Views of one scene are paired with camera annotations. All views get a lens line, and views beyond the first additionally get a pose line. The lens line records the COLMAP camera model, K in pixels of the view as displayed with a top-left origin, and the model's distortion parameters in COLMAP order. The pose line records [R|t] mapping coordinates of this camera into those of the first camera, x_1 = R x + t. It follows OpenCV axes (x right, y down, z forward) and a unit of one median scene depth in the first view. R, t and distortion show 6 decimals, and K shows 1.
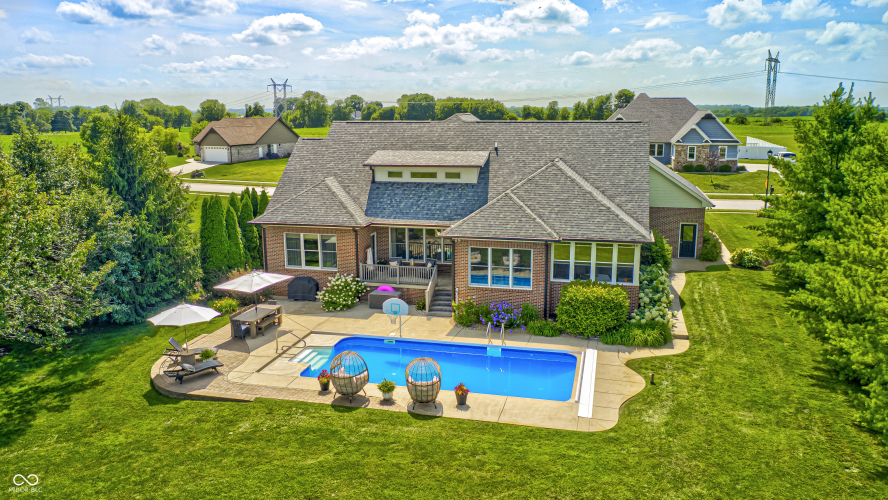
lens RADIAL K [[688.8, 0, 444.0], [0, 688.8, 250.0], [0, 0, 1]] dist [-0.057378, 0.003021]
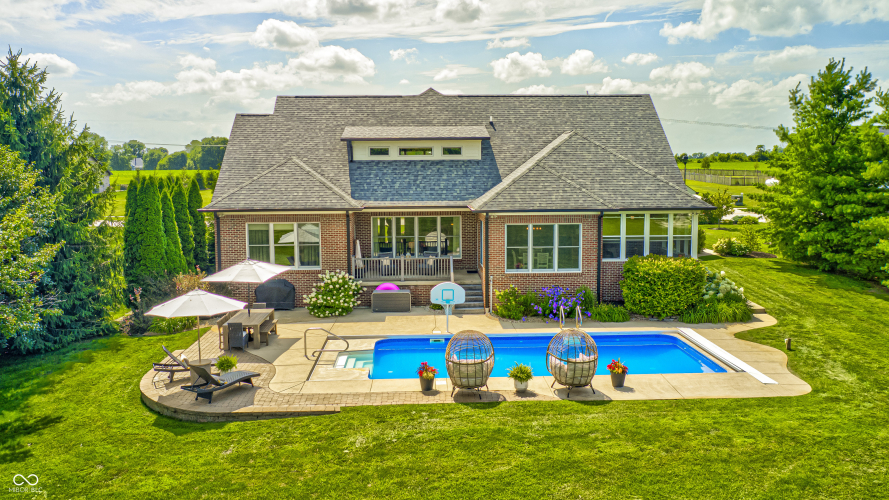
lens RADIAL K [[741.1, 0, 444.5], [0, 741.1, 250.0], [0, 0, 1]] dist [-0.052465, -0.003679]
pose [[0.959459, -0.032359, 0.279983, -0.286712], [0.055382, 0.995666, -0.074711, 0.089011], [-0.276352, 0.087188, 0.957093, 0.174917]]
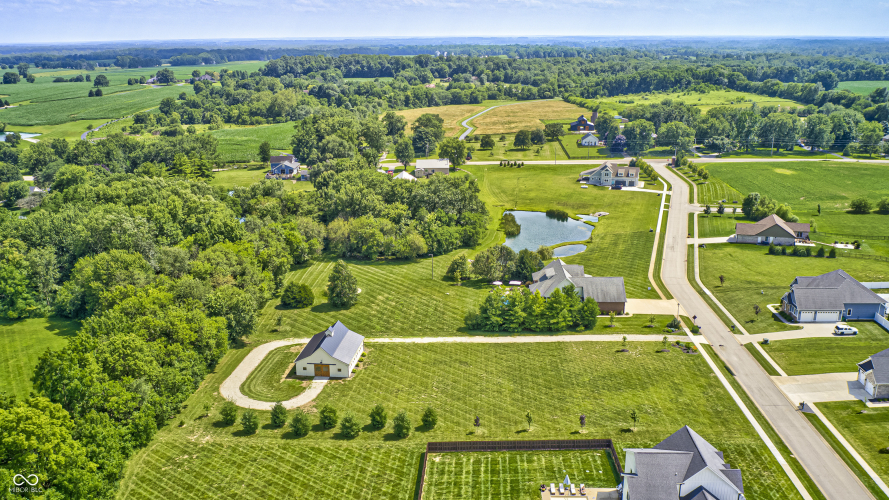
lens RADIAL K [[783.9, 0, 444.5], [0, 783.9, 250.0], [0, 0, 1]] dist [-0.050811, 0.013959]
pose [[0.220413, 0.264783, -0.938780, 6.027163], [-0.191498, 0.955466, 0.224528, -1.671213], [0.956424, 0.130286, 0.261302, -1.481695]]
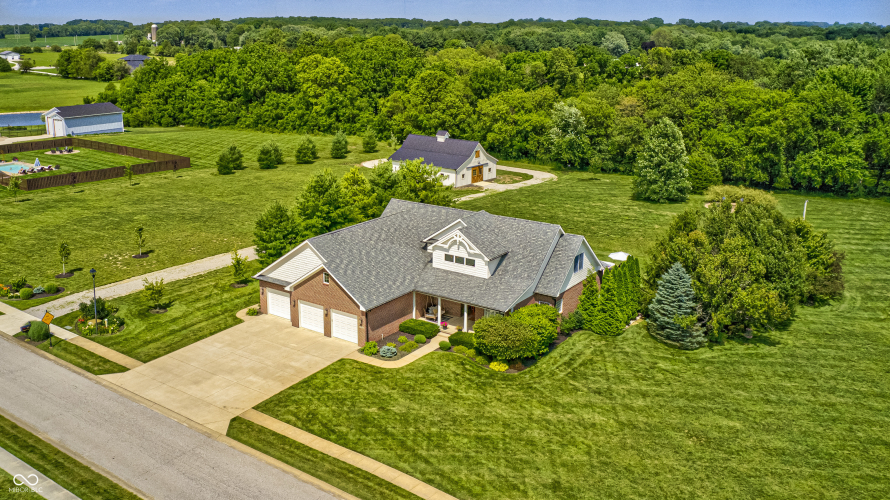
lens RADIAL K [[788.6, 0, 445.0], [0, 788.6, 250.0], [0, 0, 1]] dist [-0.008518, 0.000119]
pose [[-0.938323, -0.095008, 0.332449, -0.654790], [0.069136, 0.890535, 0.449631, -1.190757], [-0.338776, 0.444884, -0.829041, 3.246178]]
